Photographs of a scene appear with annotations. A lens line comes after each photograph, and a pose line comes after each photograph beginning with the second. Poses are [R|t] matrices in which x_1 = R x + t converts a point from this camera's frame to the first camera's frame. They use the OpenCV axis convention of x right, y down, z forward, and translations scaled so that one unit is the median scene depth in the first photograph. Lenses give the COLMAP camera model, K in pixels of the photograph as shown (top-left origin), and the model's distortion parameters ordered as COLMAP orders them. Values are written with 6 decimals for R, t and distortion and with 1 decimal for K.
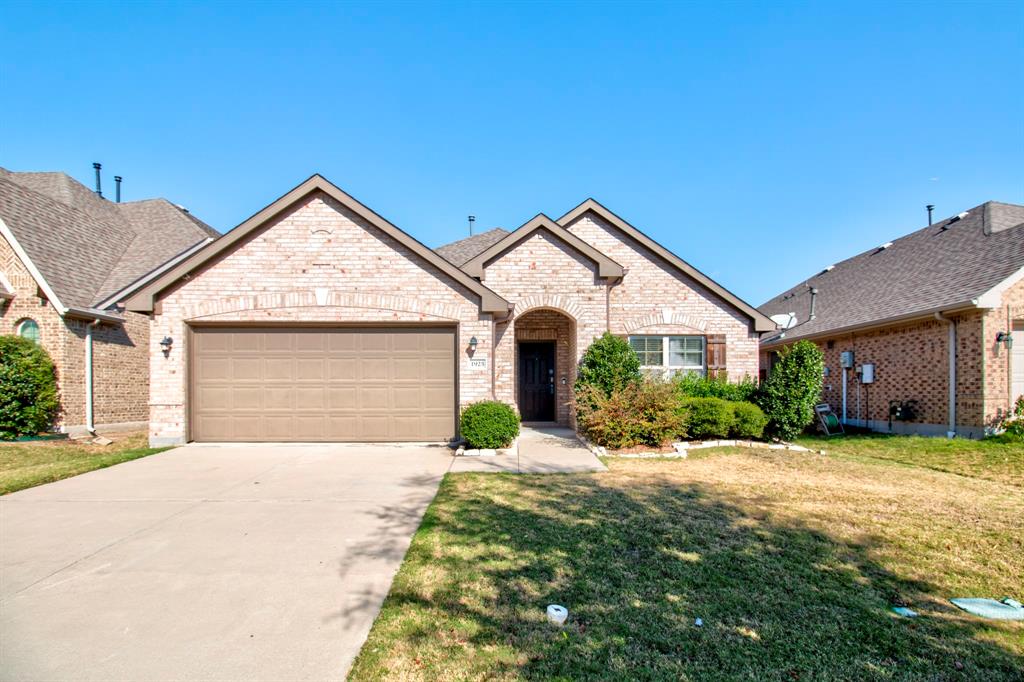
lens RADIAL K [[486.9, 0, 511.7], [0, 486.9, 397.1], [0, 0, 1]] dist [-0.002562, -0.000265]
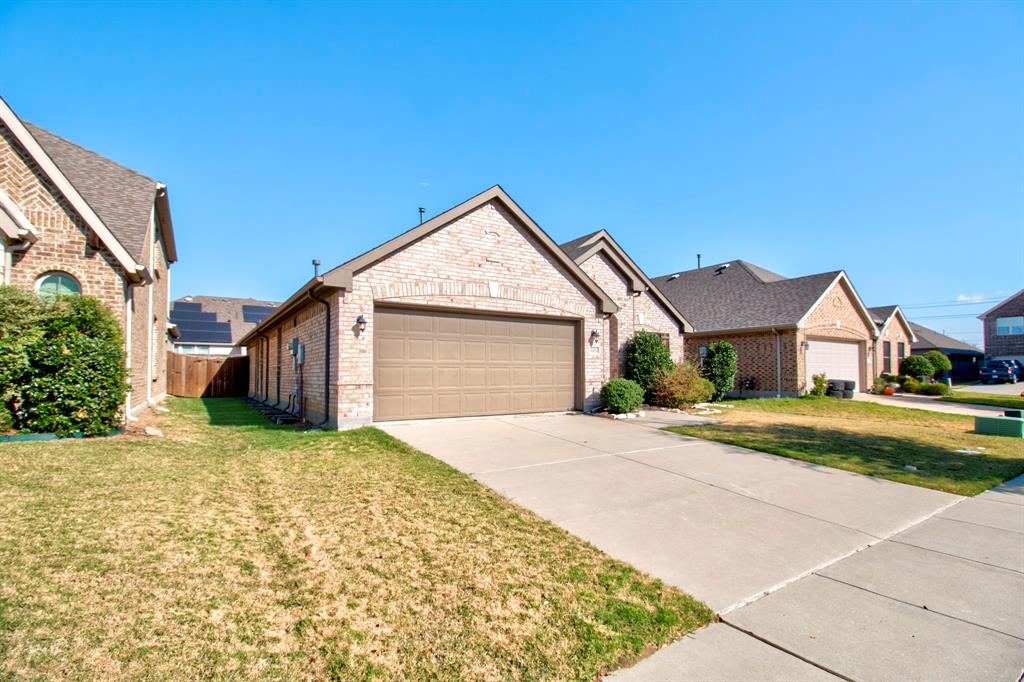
lens RADIAL K [[473.7, 0, 511.5], [0, 473.7, 360.2], [0, 0, 1]] dist [0.001227, 0.000021]
pose [[0.851643, 0.015049, 0.523907, -0.939154], [0.001686, 0.999504, -0.031452, -0.002486], [-0.524120, 0.027669, 0.851195, 0.025478]]
